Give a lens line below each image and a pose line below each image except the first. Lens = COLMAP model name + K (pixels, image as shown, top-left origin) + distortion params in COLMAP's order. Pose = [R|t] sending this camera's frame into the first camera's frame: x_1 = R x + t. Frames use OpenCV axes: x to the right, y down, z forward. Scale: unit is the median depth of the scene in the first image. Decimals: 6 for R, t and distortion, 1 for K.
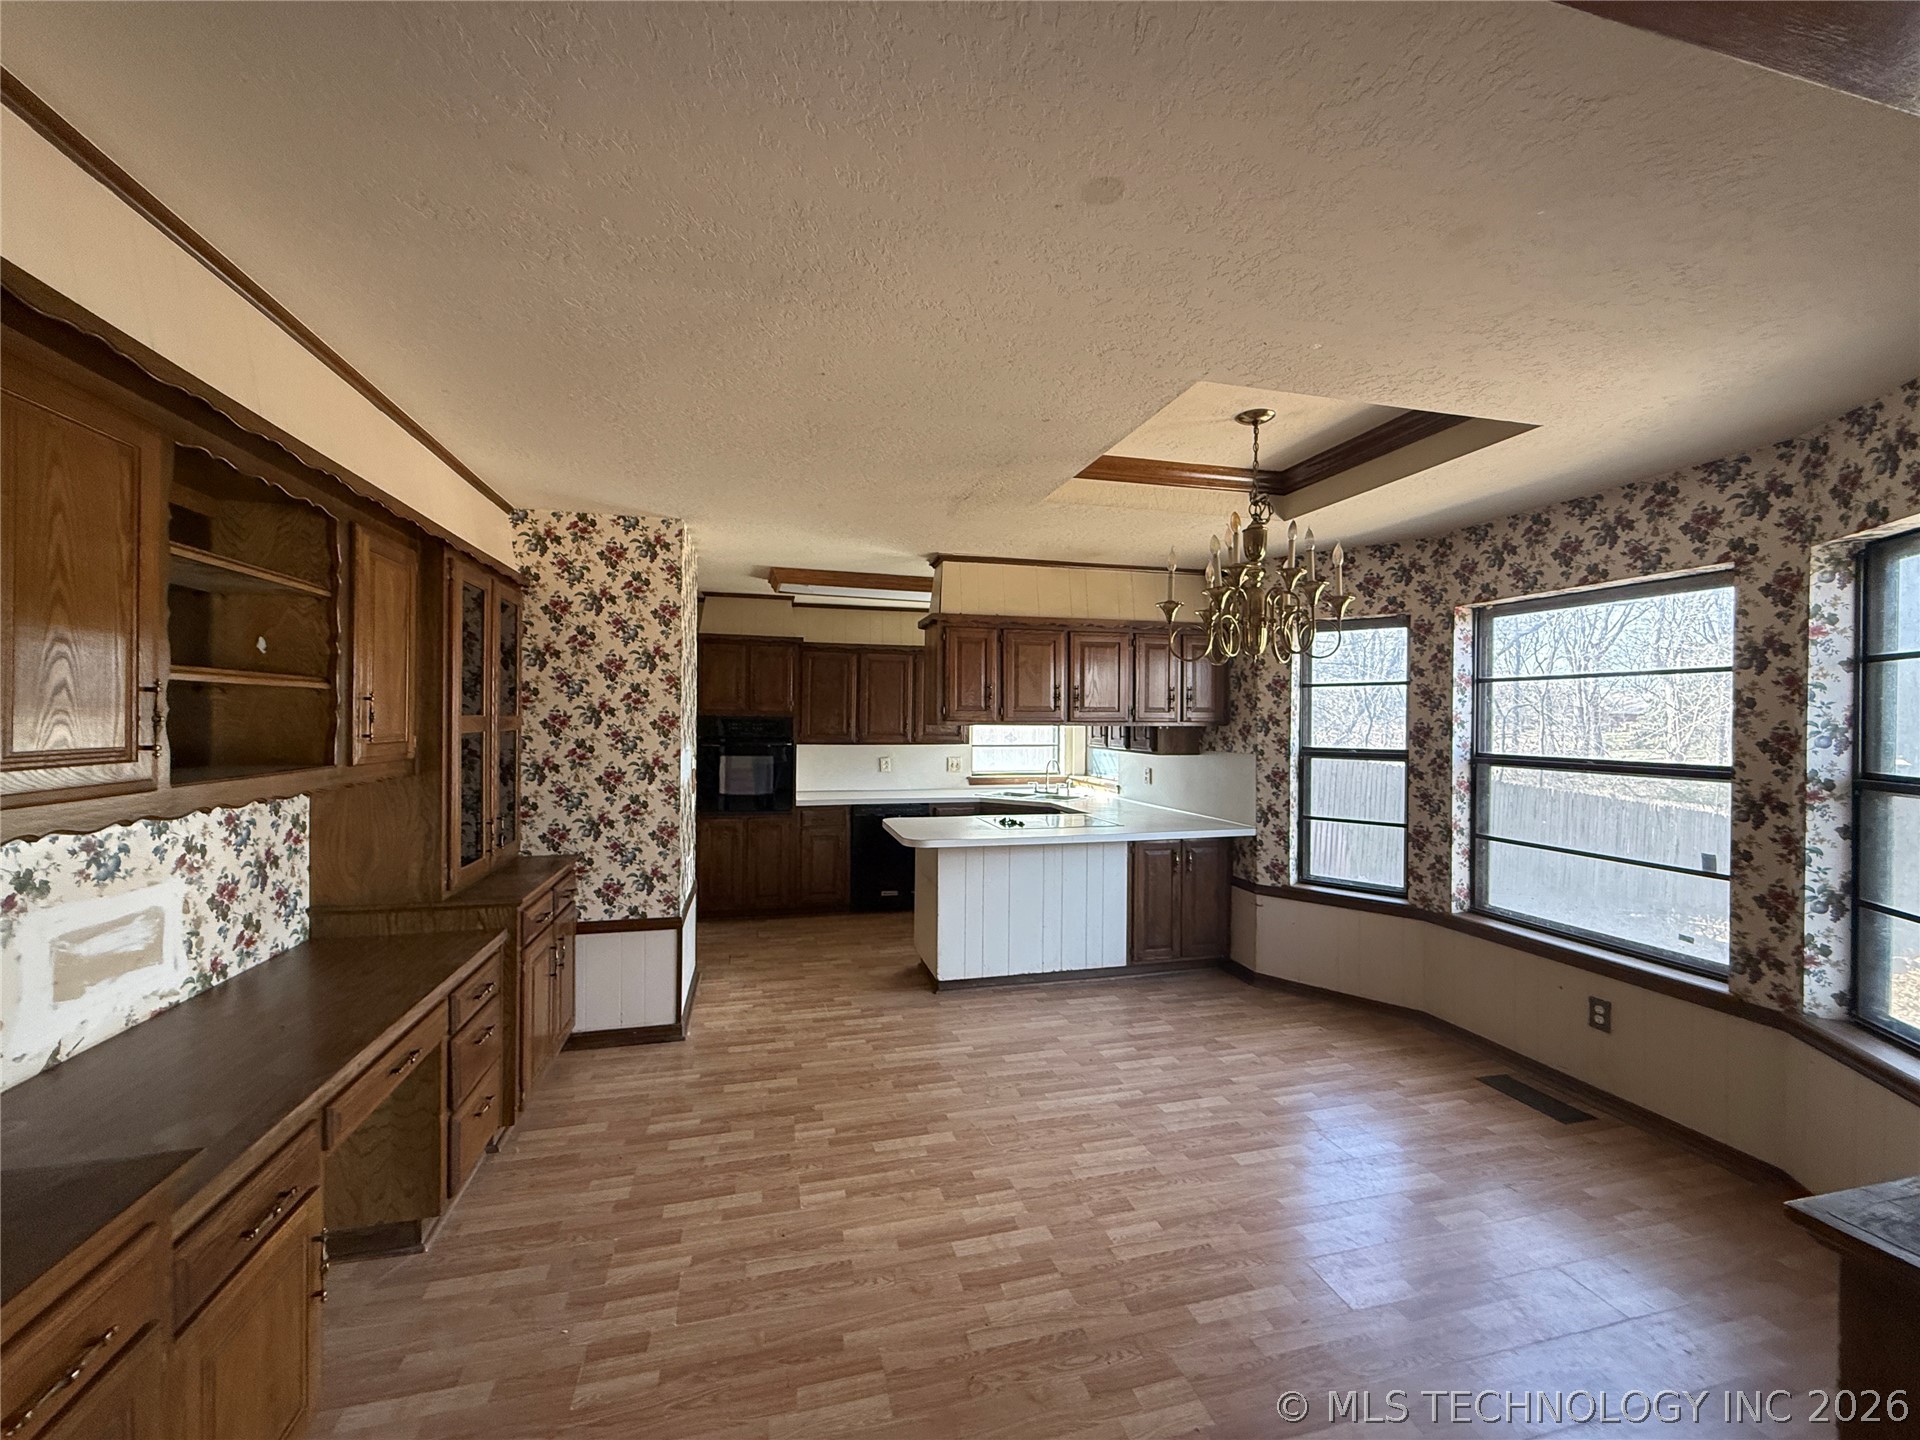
lens RADIAL K [[763.1, 0, 954.4], [0, 763.1, 720.4], [0, 0, 1]] dist [0.000307, 0.000615]
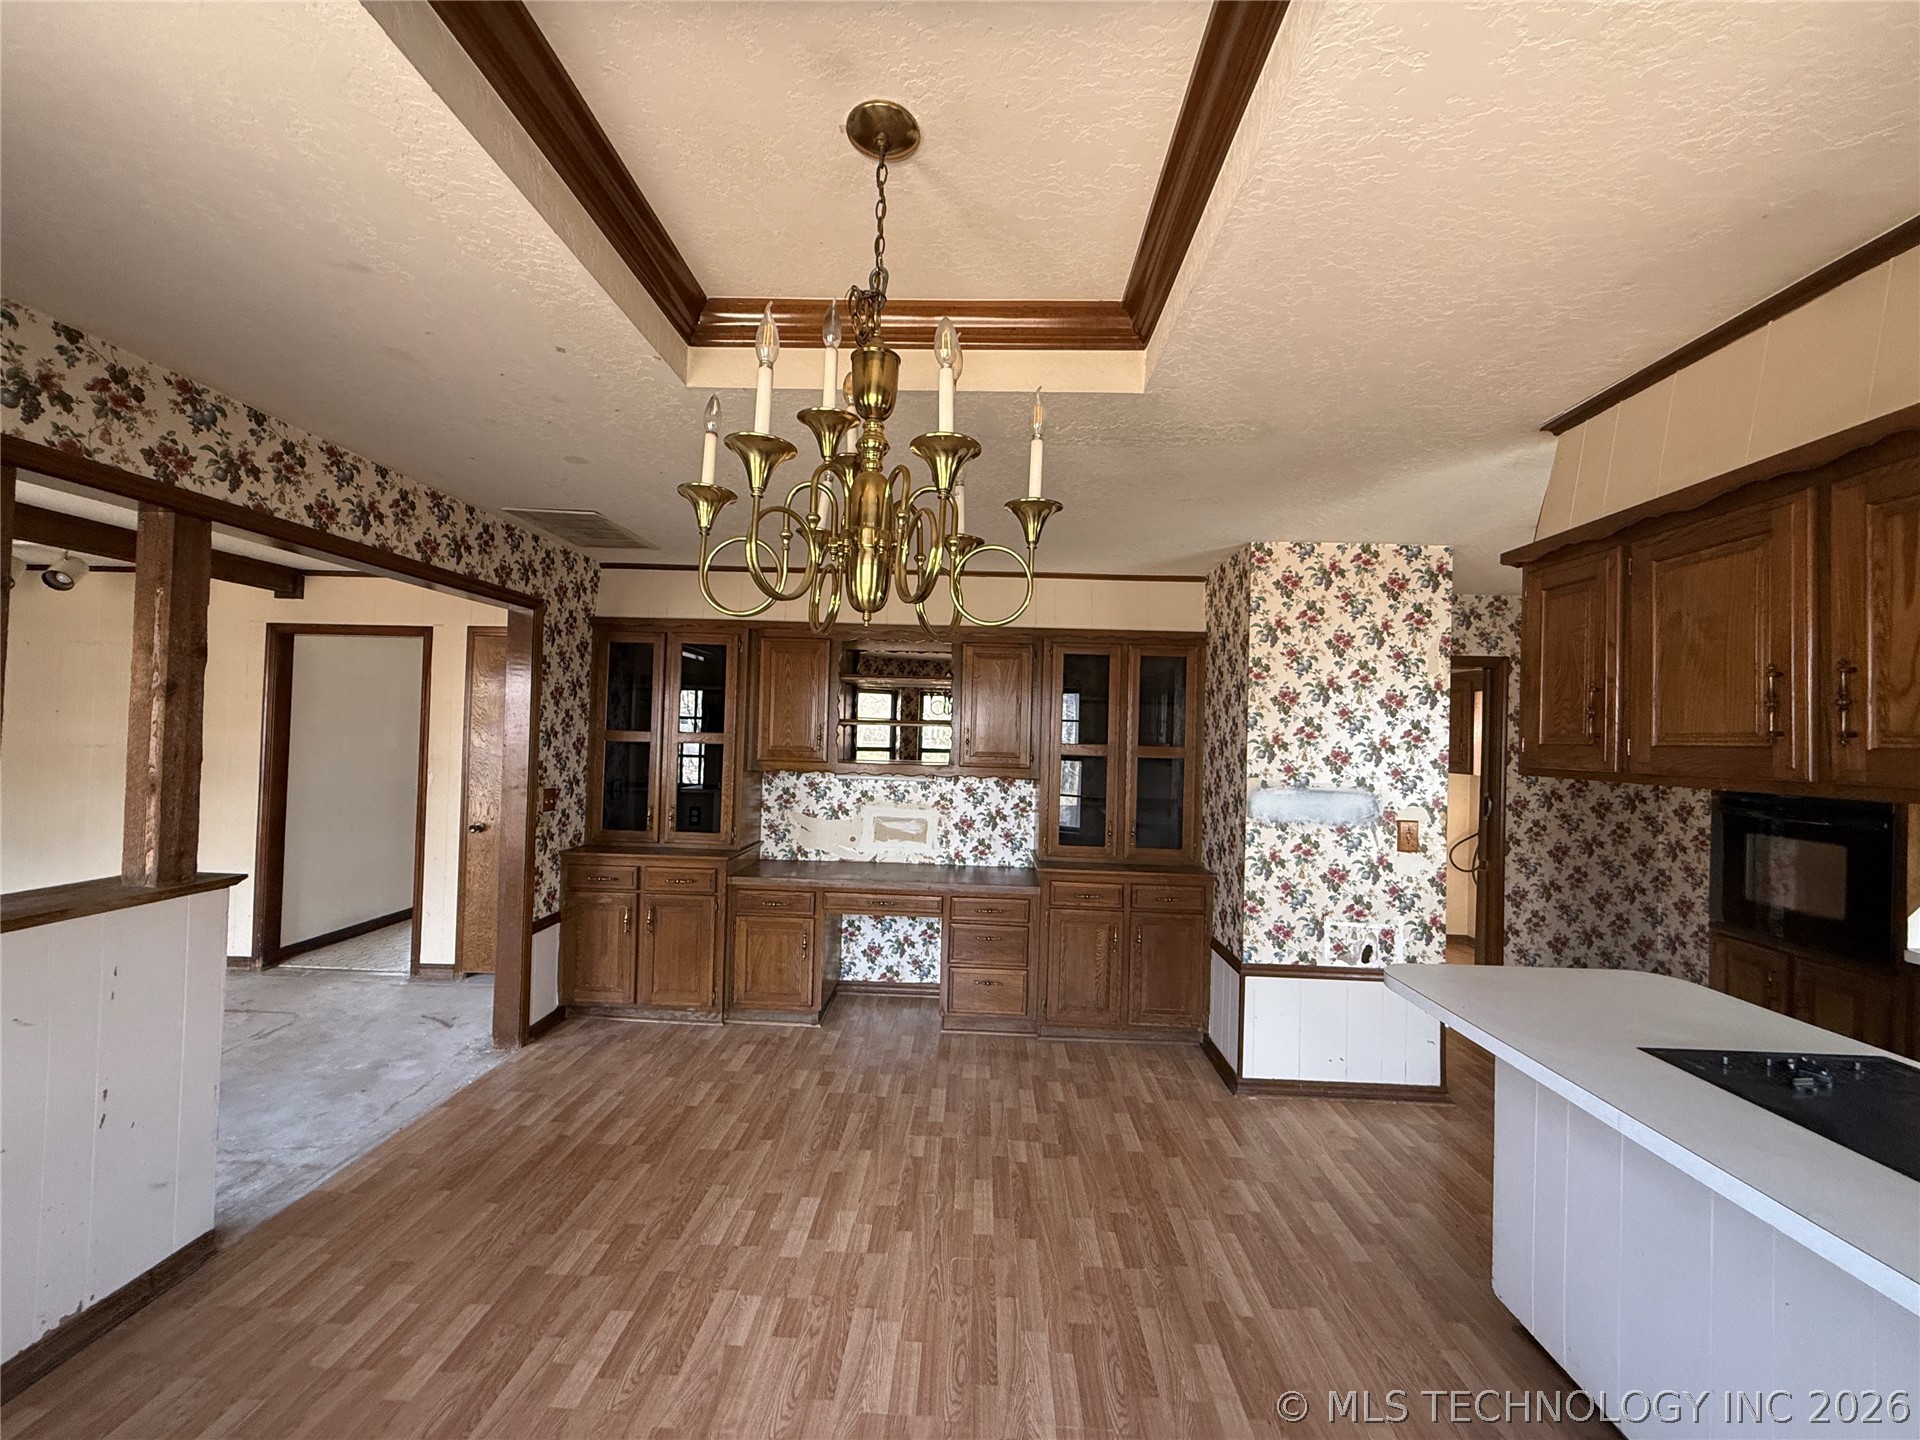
lens RADIAL K [[763.0, 0, 955.8], [0, 763.0, 722.4], [0, 0, 1]] dist [-0.001664, 0.000099]
pose [[-0.282698, -0.031904, -0.958678, 0.632922], [-0.033753, 0.999159, -0.023298, -0.003997], [0.958615, 0.025772, -0.283537, 0.898960]]
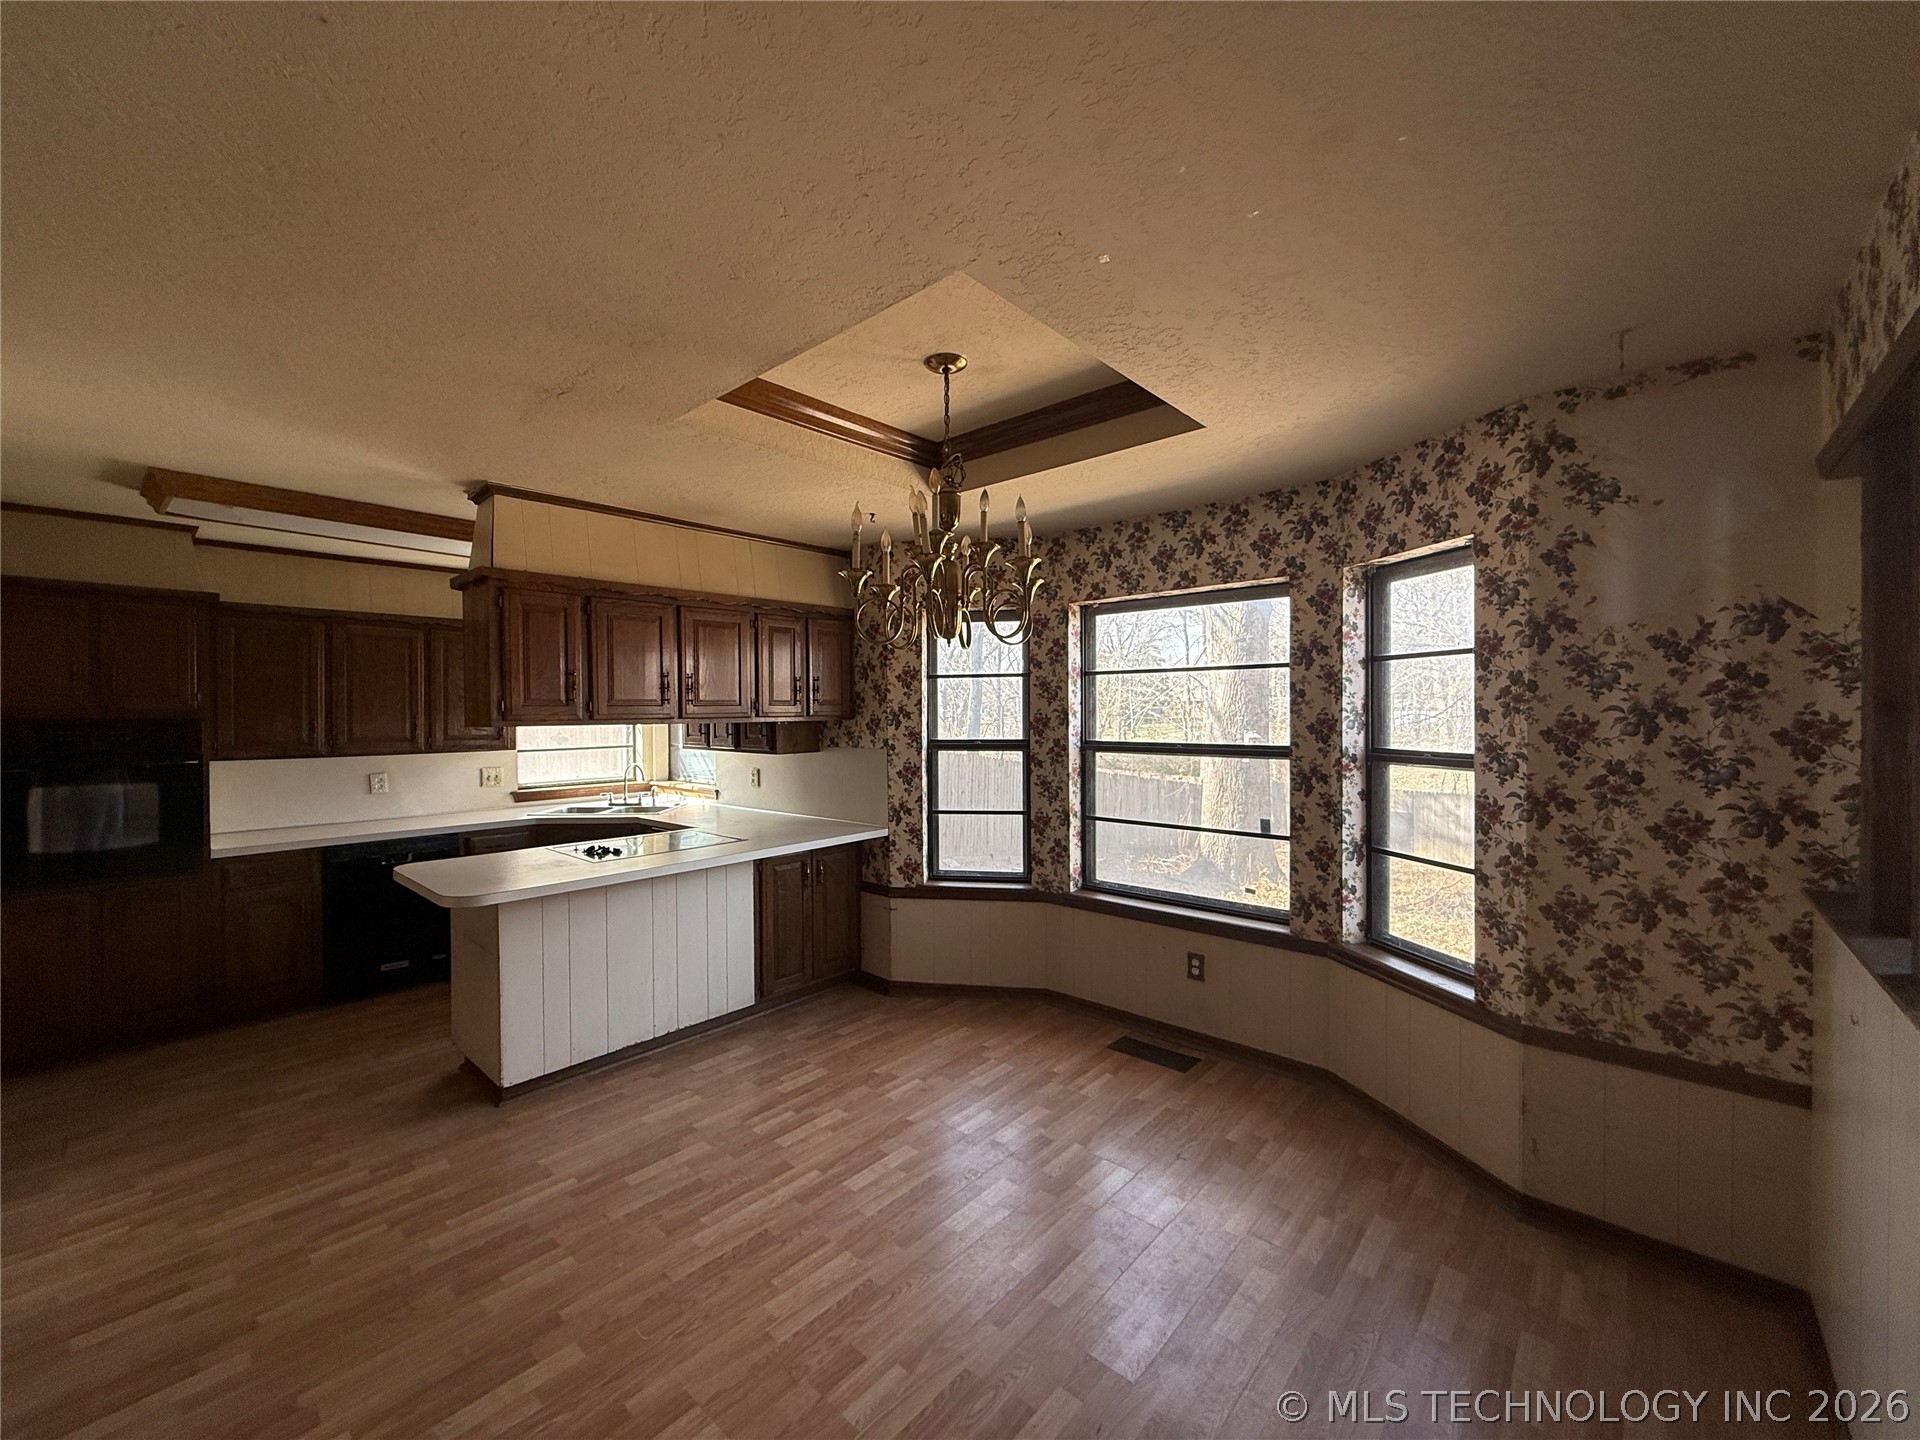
lens RADIAL K [[763.1, 0, 954.4], [0, 763.1, 720.4], [0, 0, 1]] dist [0.000307, 0.000615]
pose [[0.833837, -0.019697, 0.551659, -0.063159], [0.014839, 0.999802, 0.013270, -0.002958], [-0.551811, -0.002879, 0.833965, 0.203875]]
